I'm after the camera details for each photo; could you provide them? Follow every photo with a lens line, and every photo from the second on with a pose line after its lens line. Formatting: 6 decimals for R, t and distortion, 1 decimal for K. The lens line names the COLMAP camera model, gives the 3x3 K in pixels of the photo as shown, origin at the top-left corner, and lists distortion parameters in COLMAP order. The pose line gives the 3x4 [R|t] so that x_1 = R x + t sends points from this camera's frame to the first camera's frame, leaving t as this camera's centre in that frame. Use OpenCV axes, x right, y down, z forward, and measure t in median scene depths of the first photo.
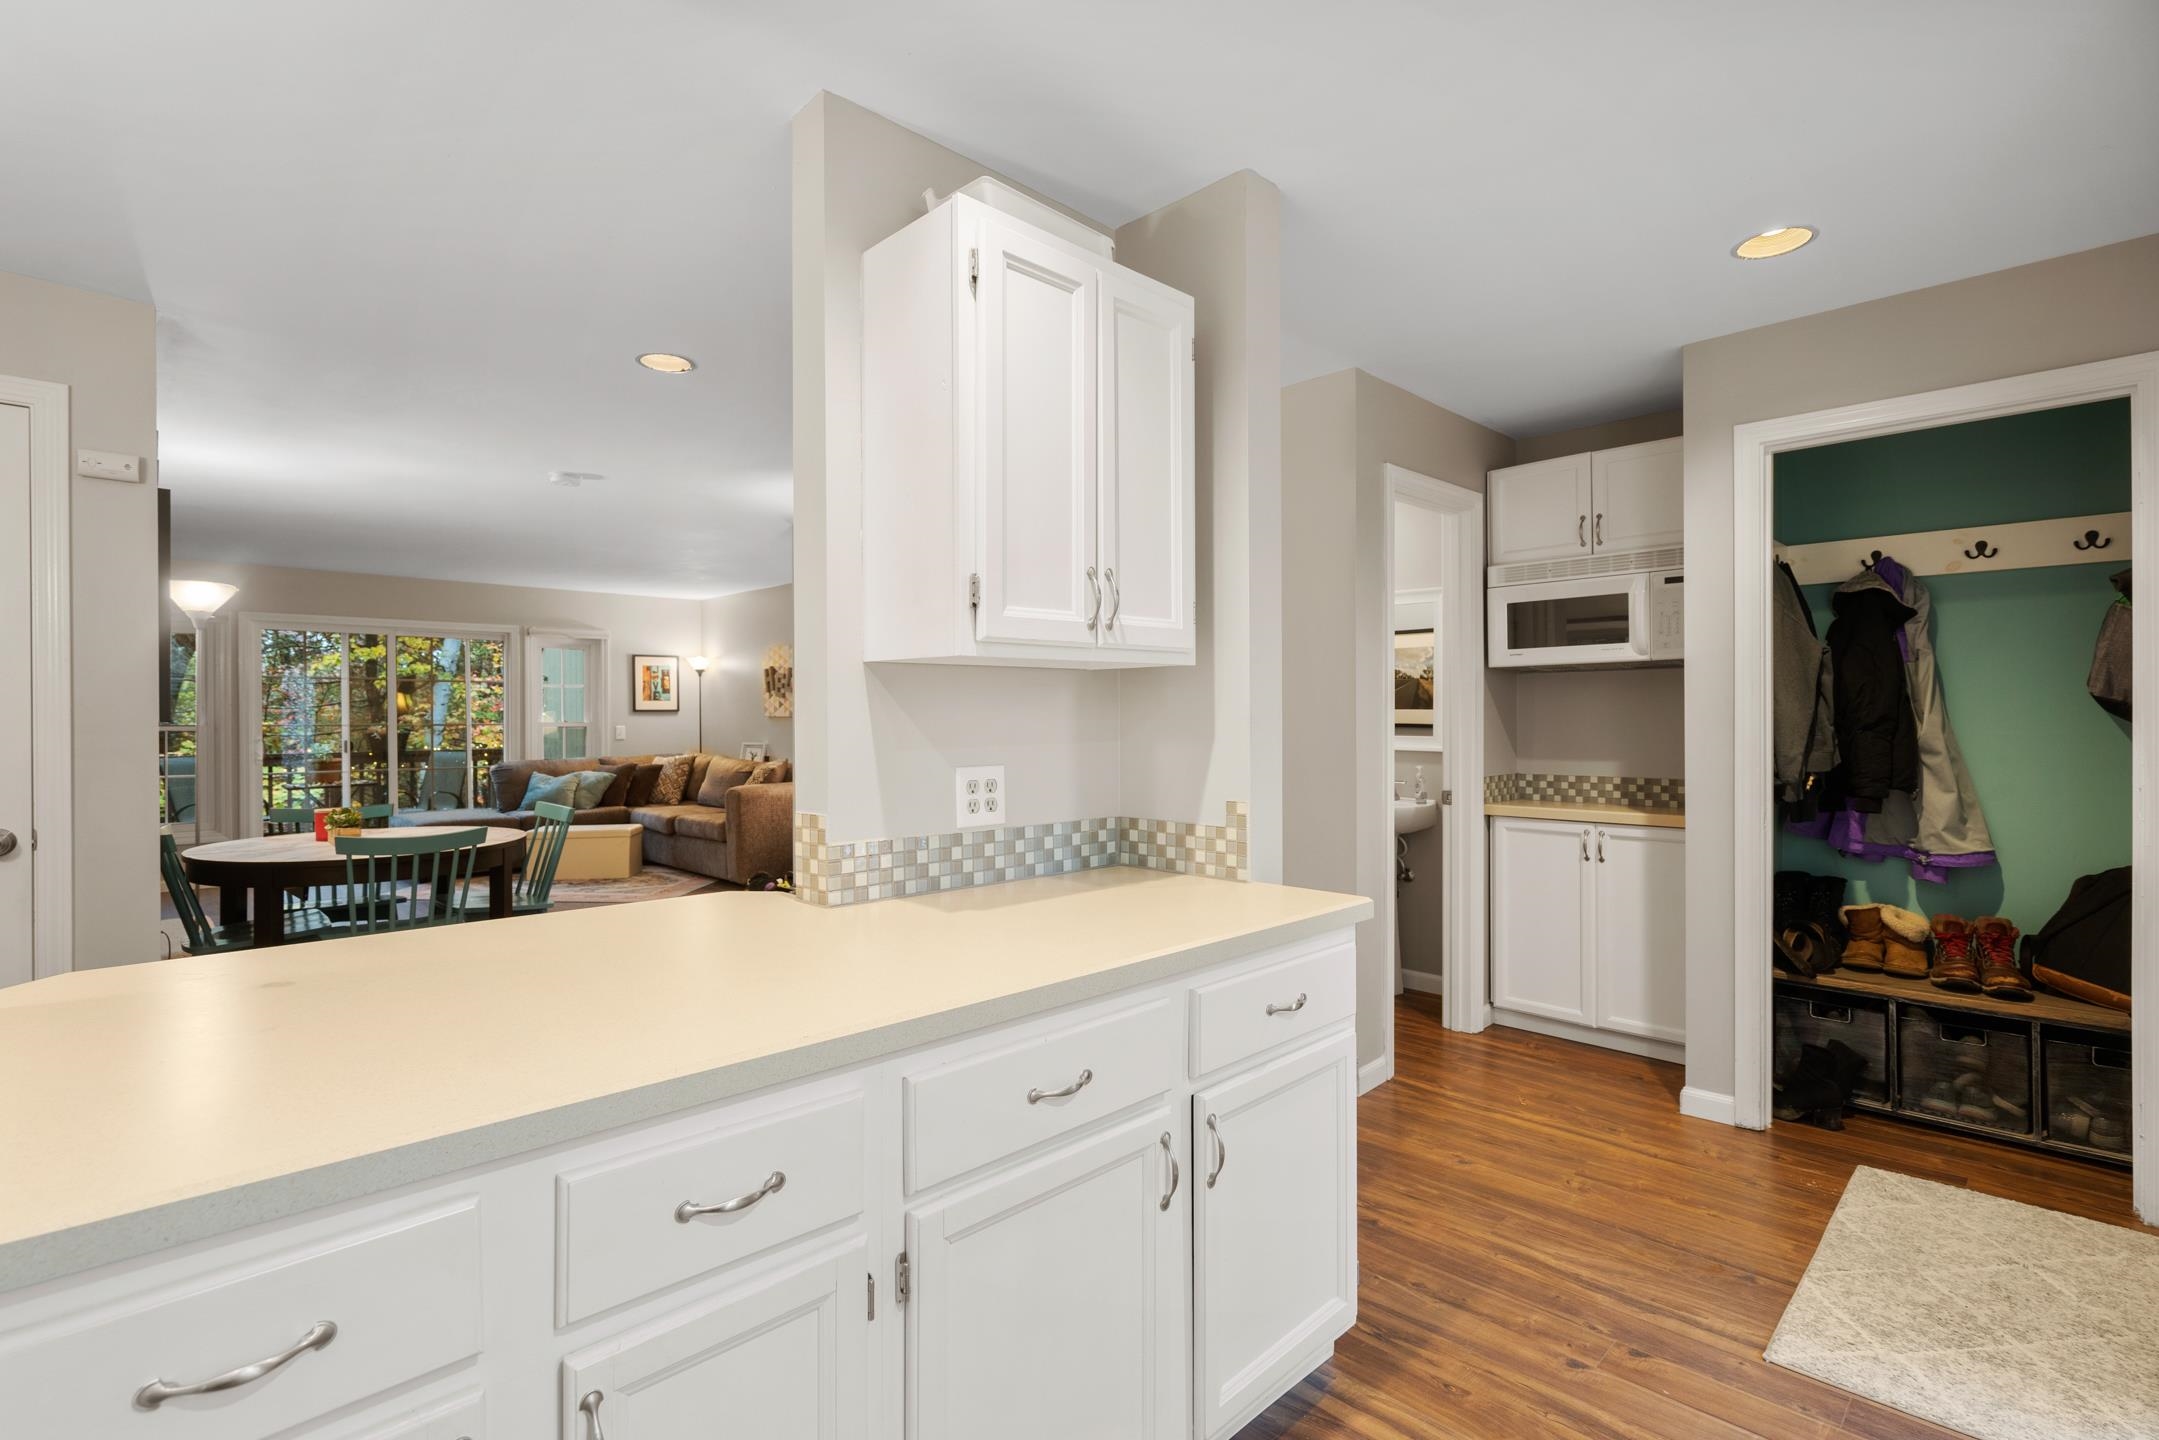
lens RADIAL K [[1013.7, 0, 1068.8], [0, 1013.7, 707.3], [0, 0, 1]] dist [0.000307, 0.000658]
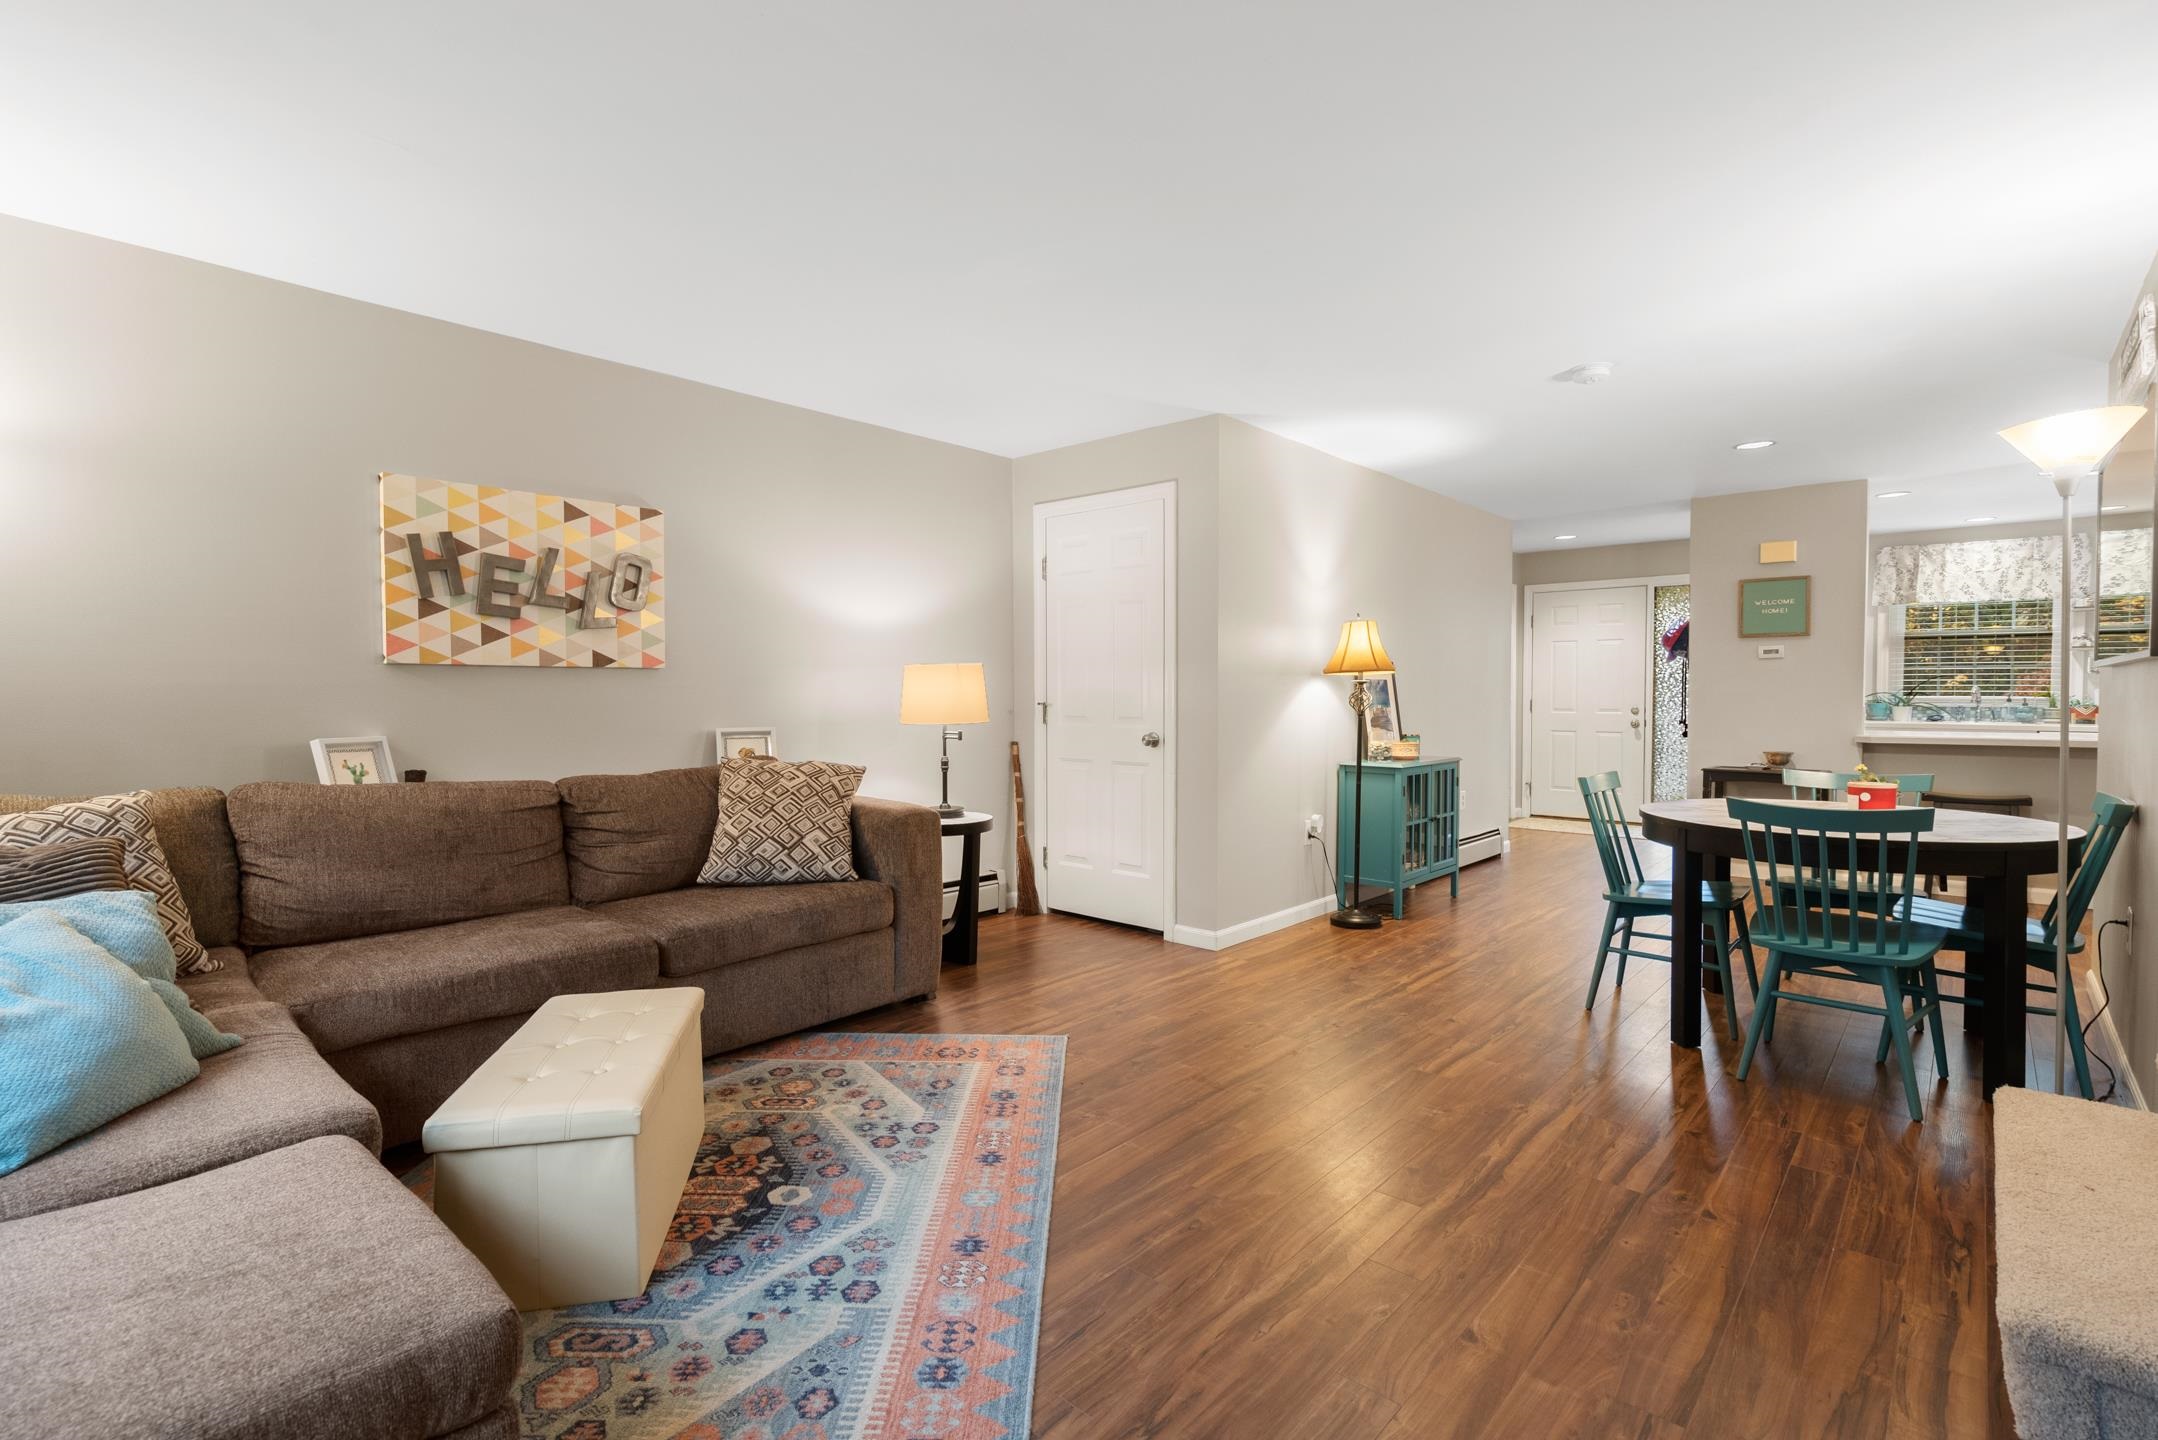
lens RADIAL K [[988.3, 0, 1079.0], [0, 988.3, 720.0], [0, 0, 1]] dist [-0.000702, -0.000193]
pose [[-0.070524, -0.023622, 0.997230, -0.688118], [-0.006001, 0.999712, 0.023257, 0.020264], [-0.997492, -0.004344, -0.070646, 0.802057]]
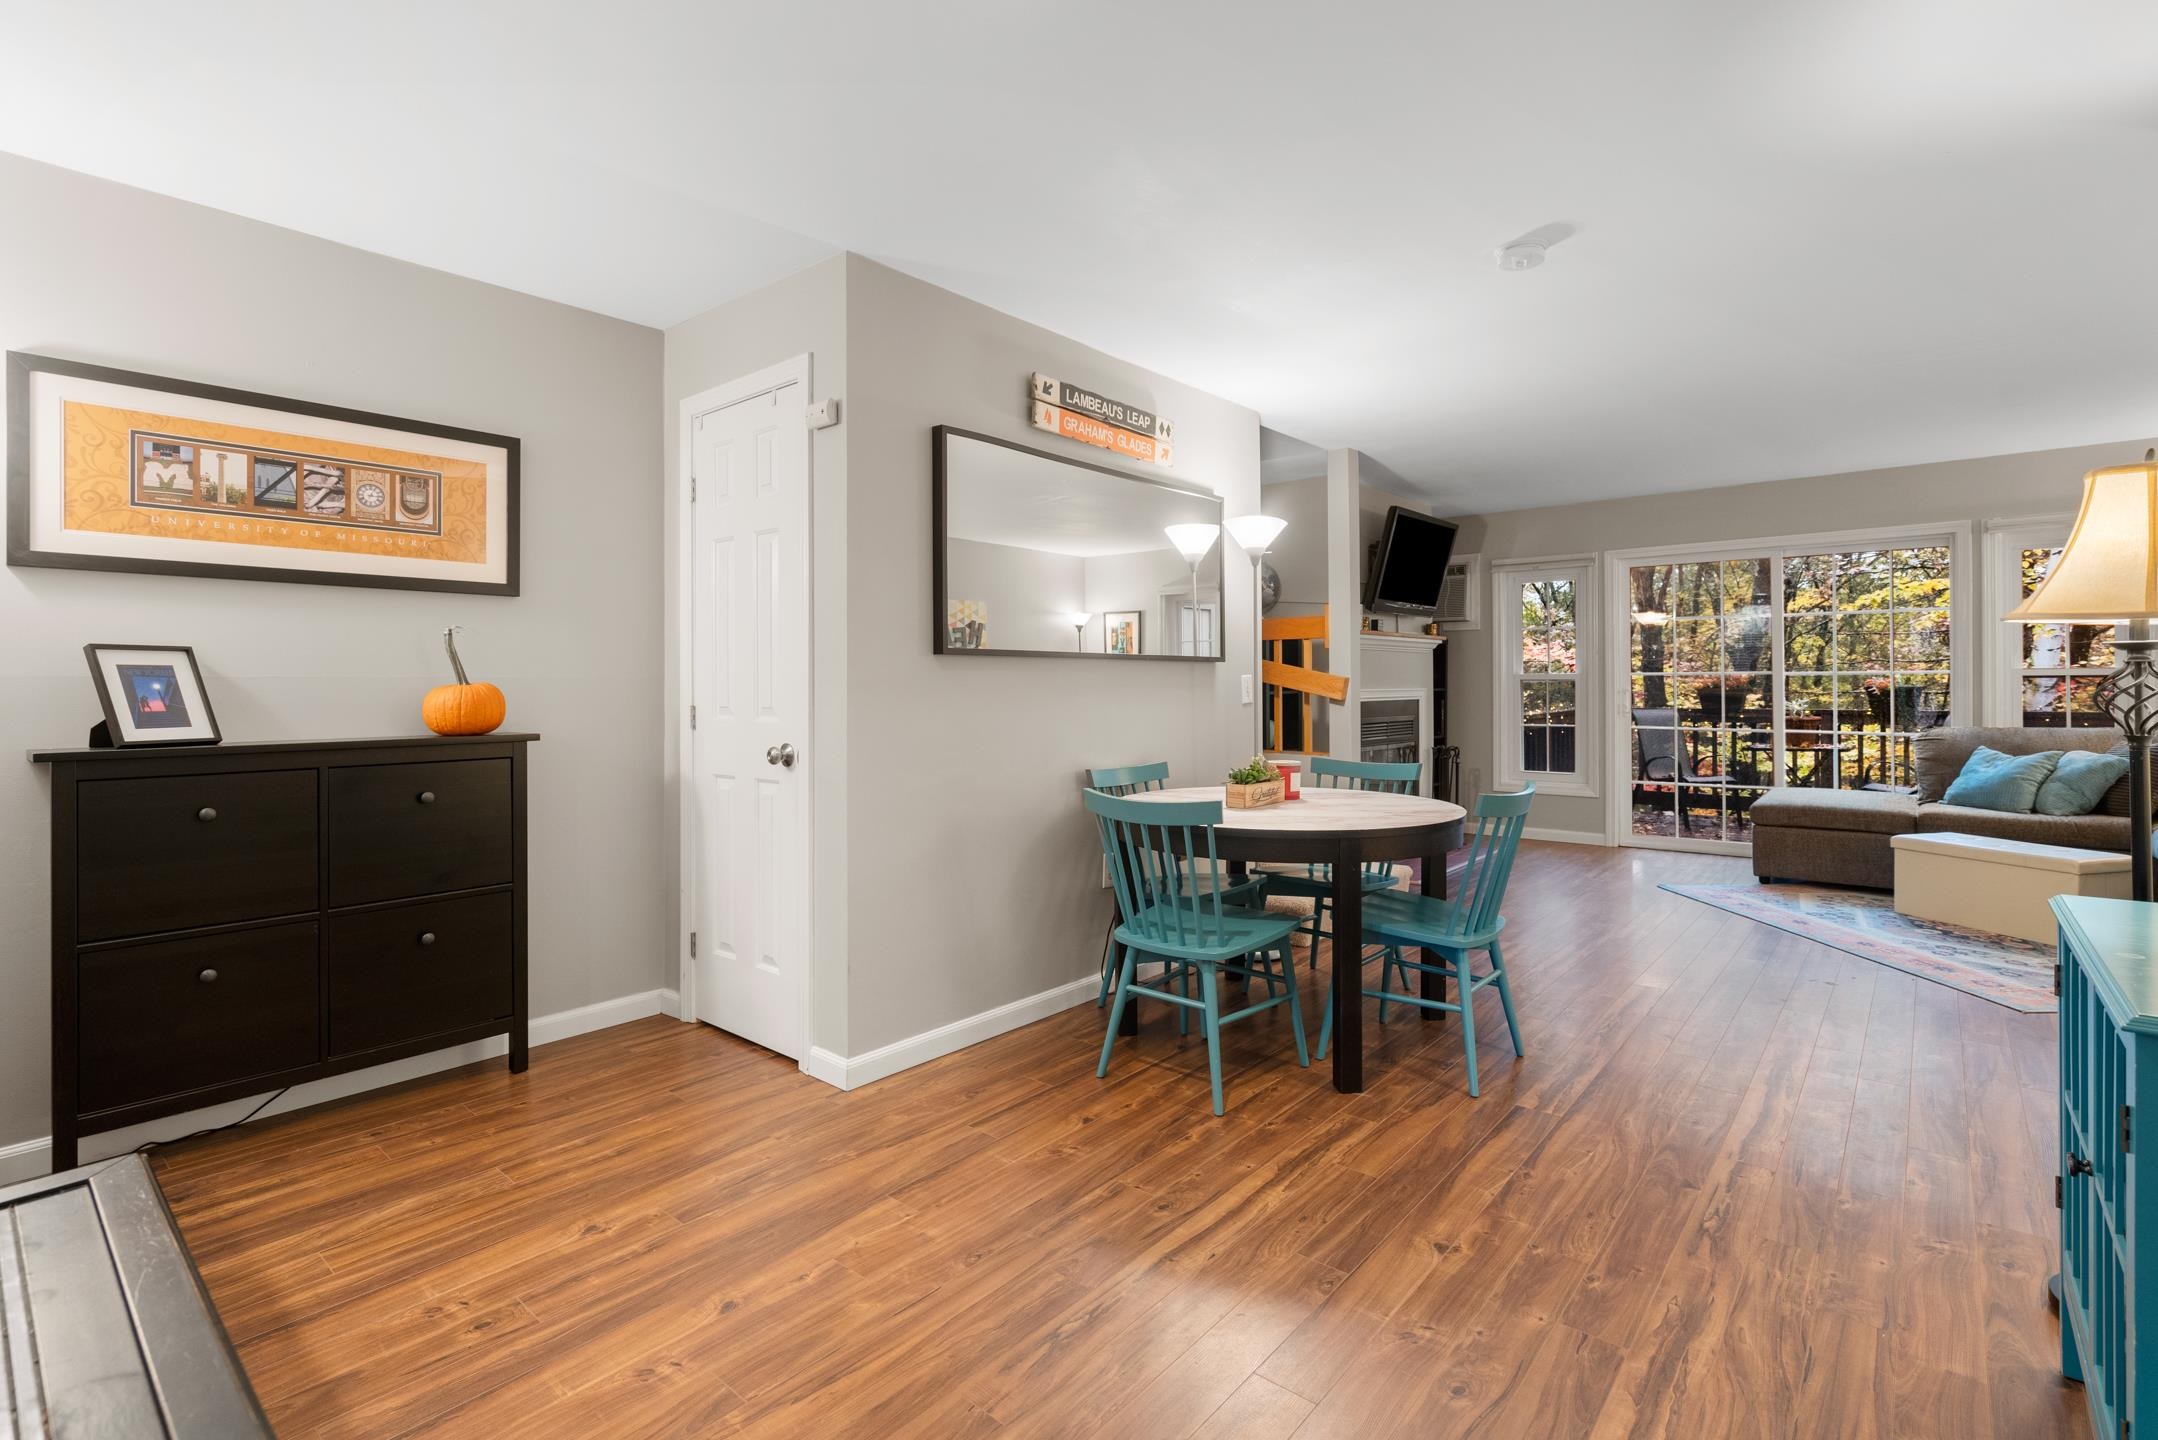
lens RADIAL K [[998.0, 0, 1050.3], [0, 998.0, 680.9], [0, 0, 1]] dist [-0.011774, 0.000512]
pose [[0.079349, -0.001113, -0.996846, 0.042417], [0.013457, 0.999909, -0.000045, 0.015129], [0.996756, -0.013411, 0.079357, 0.368534]]
